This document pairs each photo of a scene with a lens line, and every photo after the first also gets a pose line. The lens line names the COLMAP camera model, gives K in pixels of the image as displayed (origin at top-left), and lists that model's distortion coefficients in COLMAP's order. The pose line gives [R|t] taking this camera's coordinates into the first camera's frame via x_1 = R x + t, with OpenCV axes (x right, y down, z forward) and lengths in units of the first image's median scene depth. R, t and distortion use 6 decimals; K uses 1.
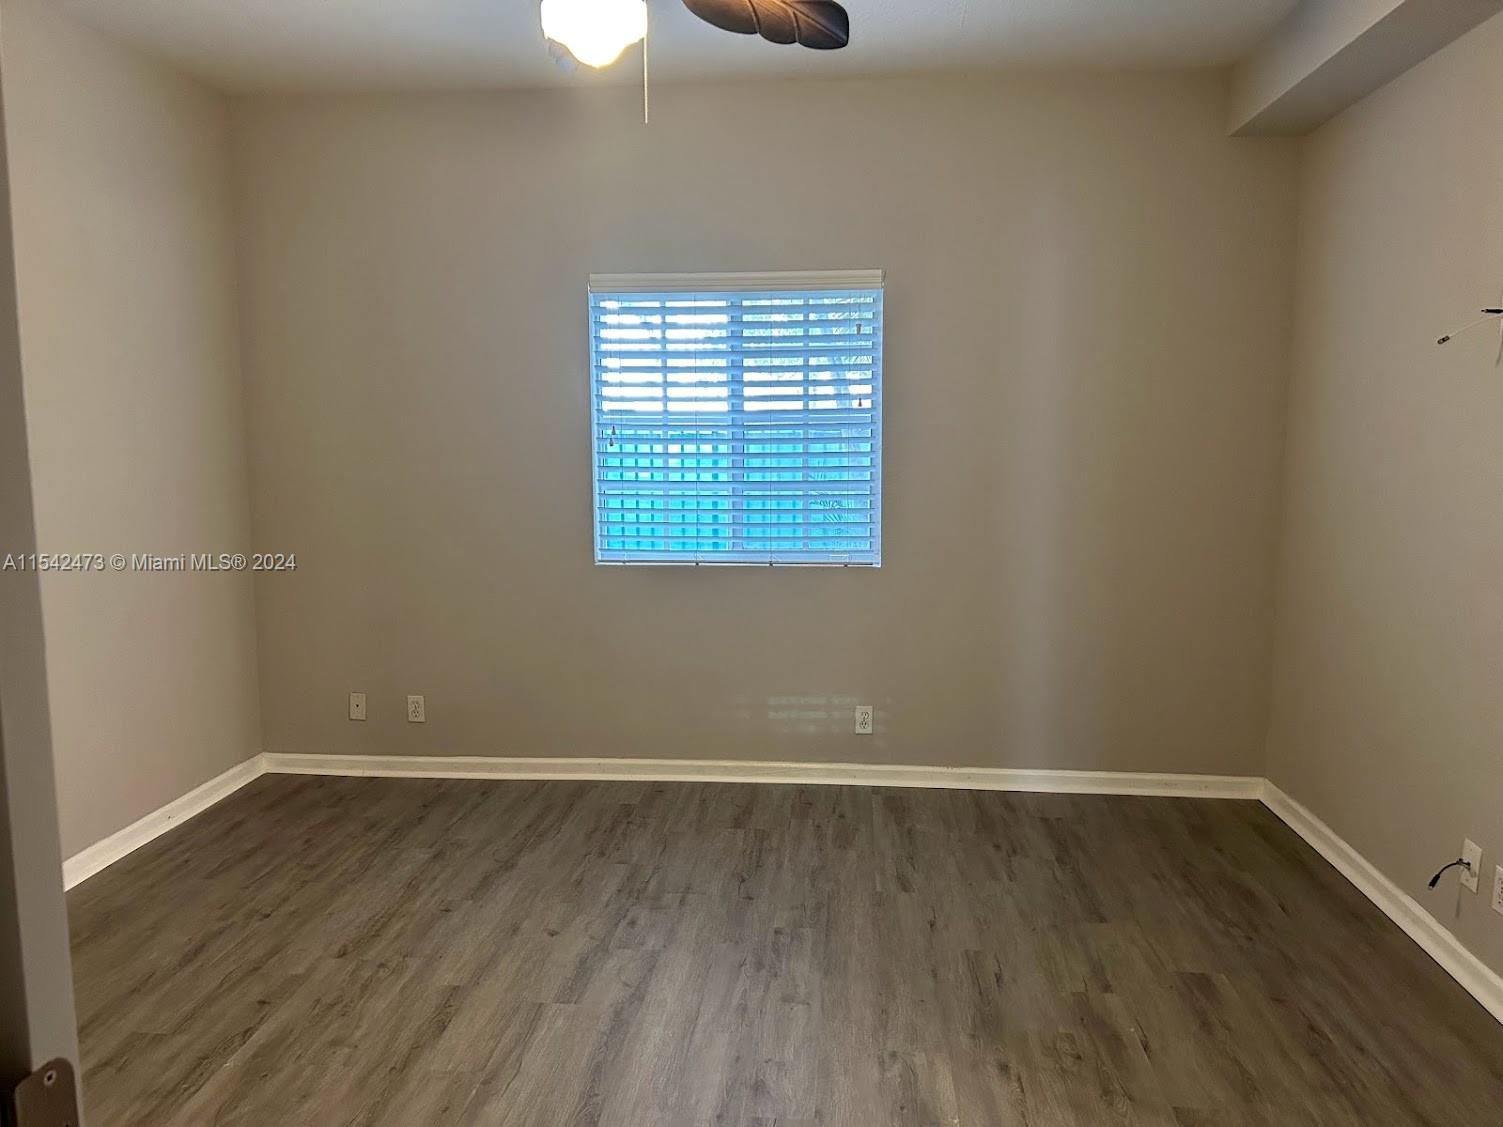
lens RADIAL K [[1140.3, 0, 751.5], [0, 1140.3, 563.5], [0, 0, 1]] dist [0.075549, -0.080770]
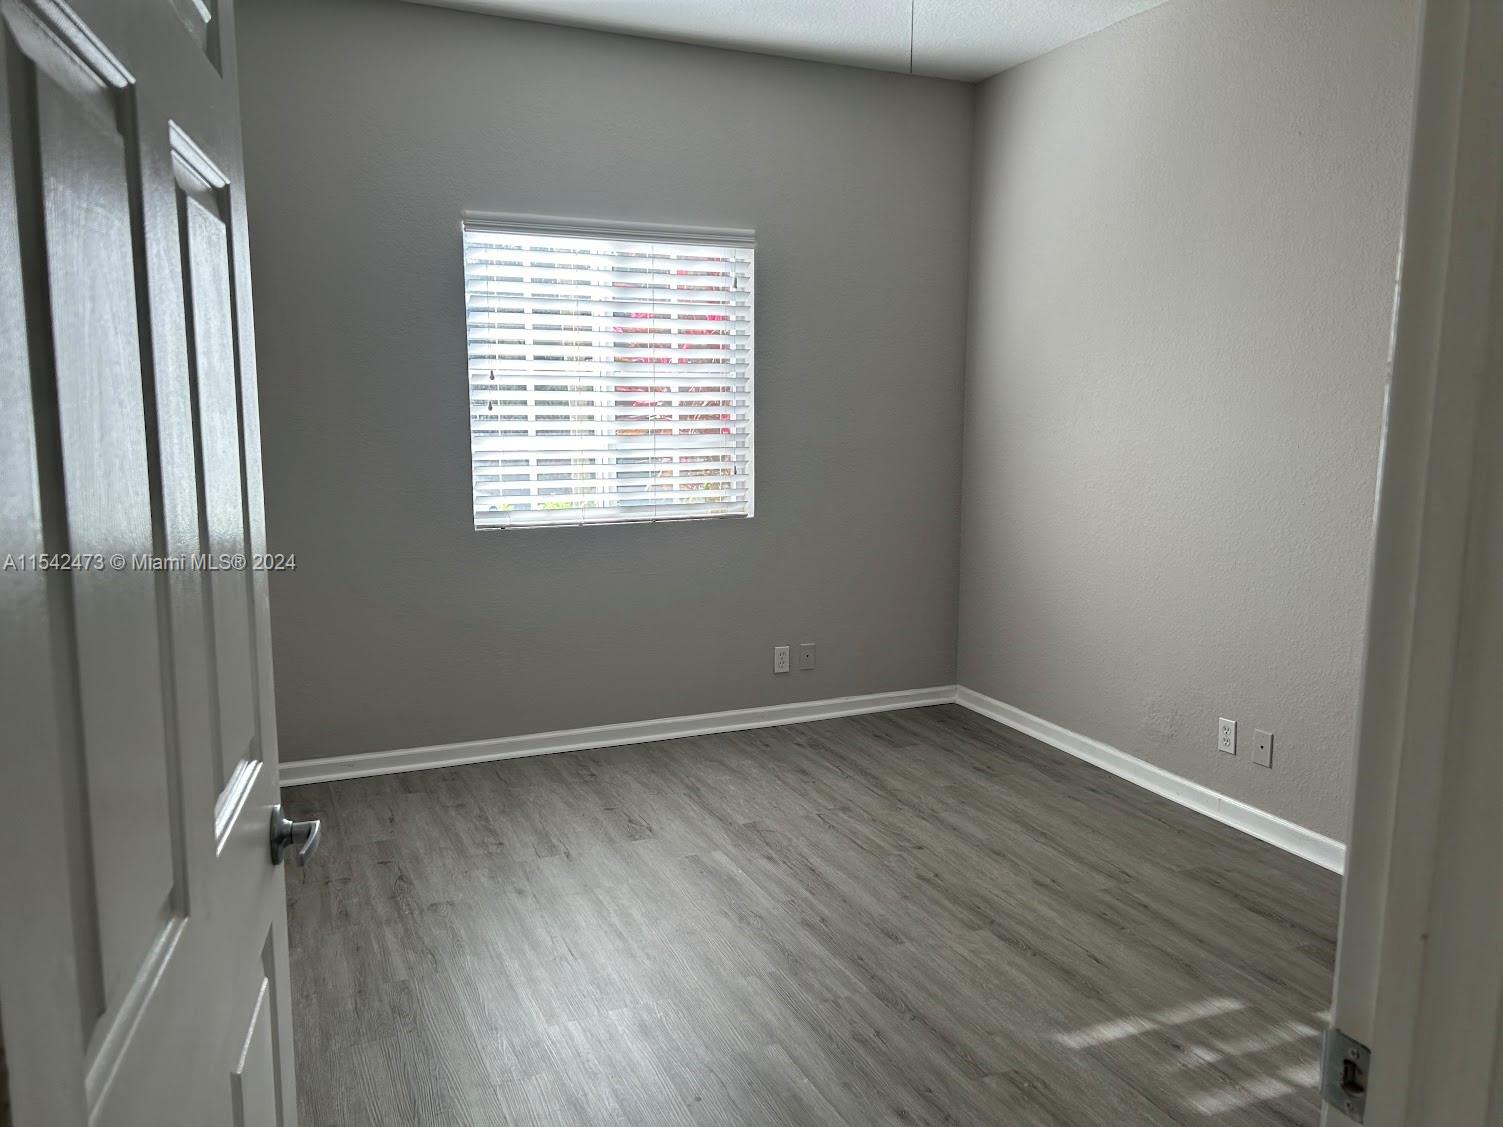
lens RADIAL K [[1140.3, 0, 751.5], [0, 1140.3, 563.5], [0, 0, 1]] dist [0.075549, -0.080770]
pose [[0.873848, -0.069405, 0.481221, -0.391758], [0.055725, 0.997533, 0.042682, 0.001220], [-0.482996, -0.010482, 0.875560, 0.084161]]
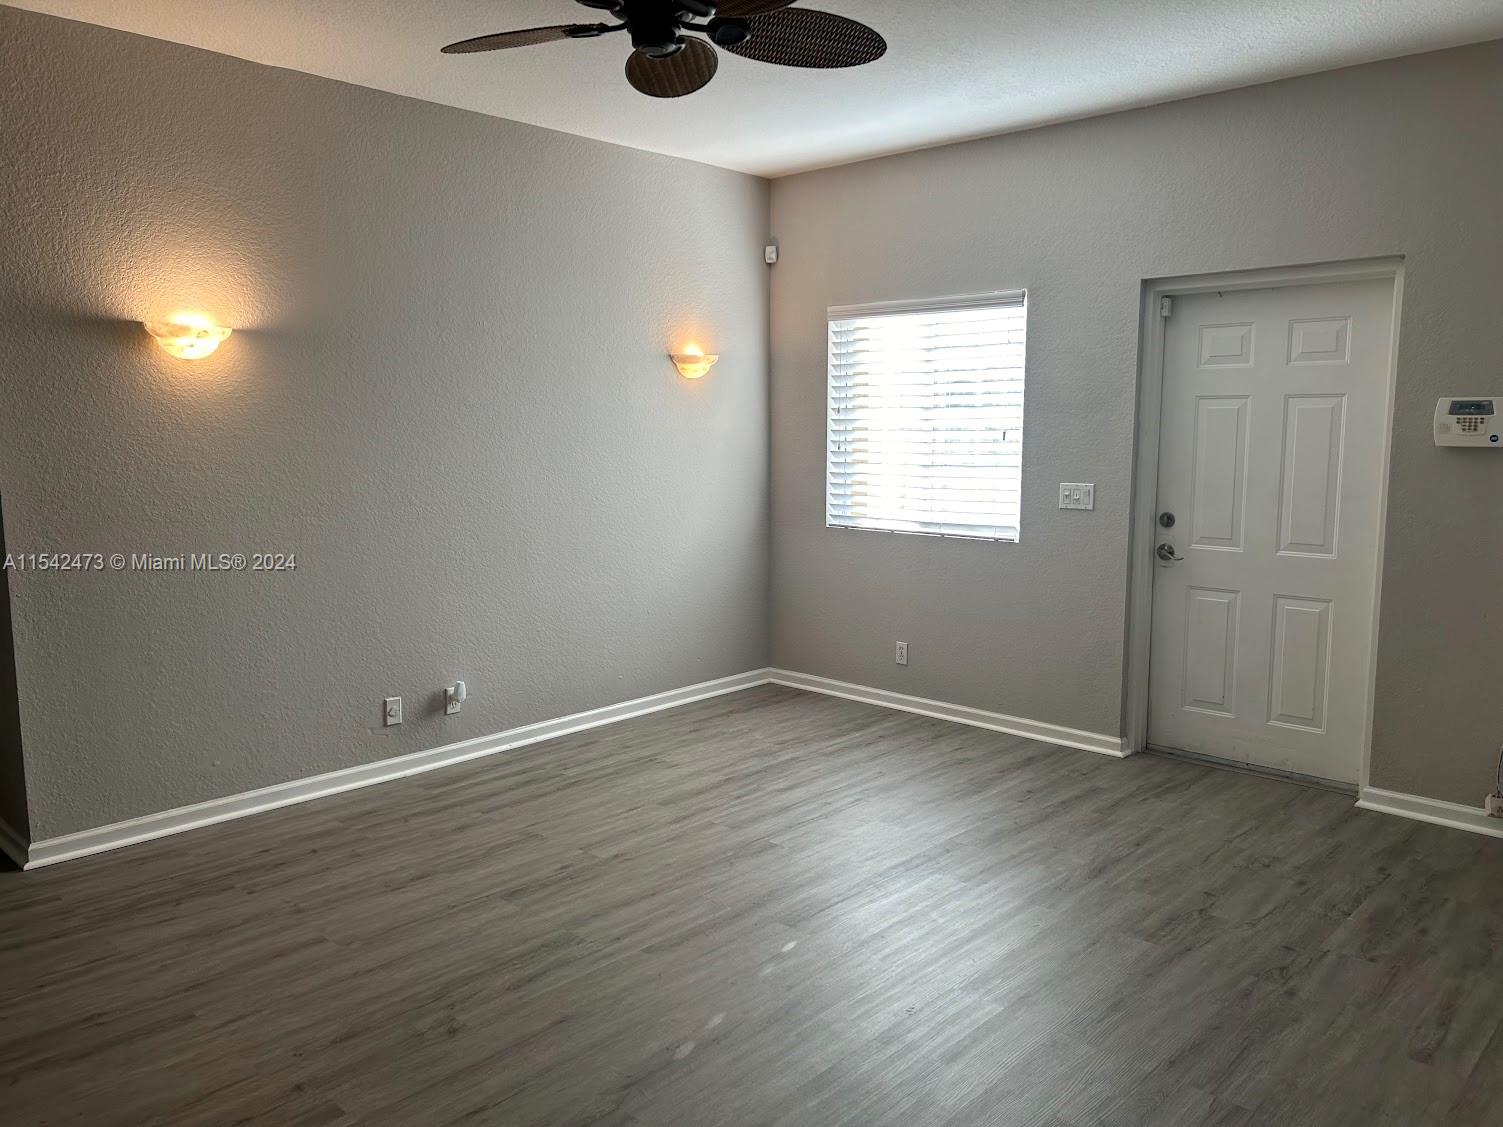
lens RADIAL K [[1140.3, 0, 751.5], [0, 1140.3, 563.5], [0, 0, 1]] dist [0.075549, -0.080770]
pose [[0.783477, 0.078316, -0.616466, 0.618057], [-0.067737, 0.996879, 0.040556, -0.004321], [0.617718, 0.009983, 0.786336, -0.090649]]
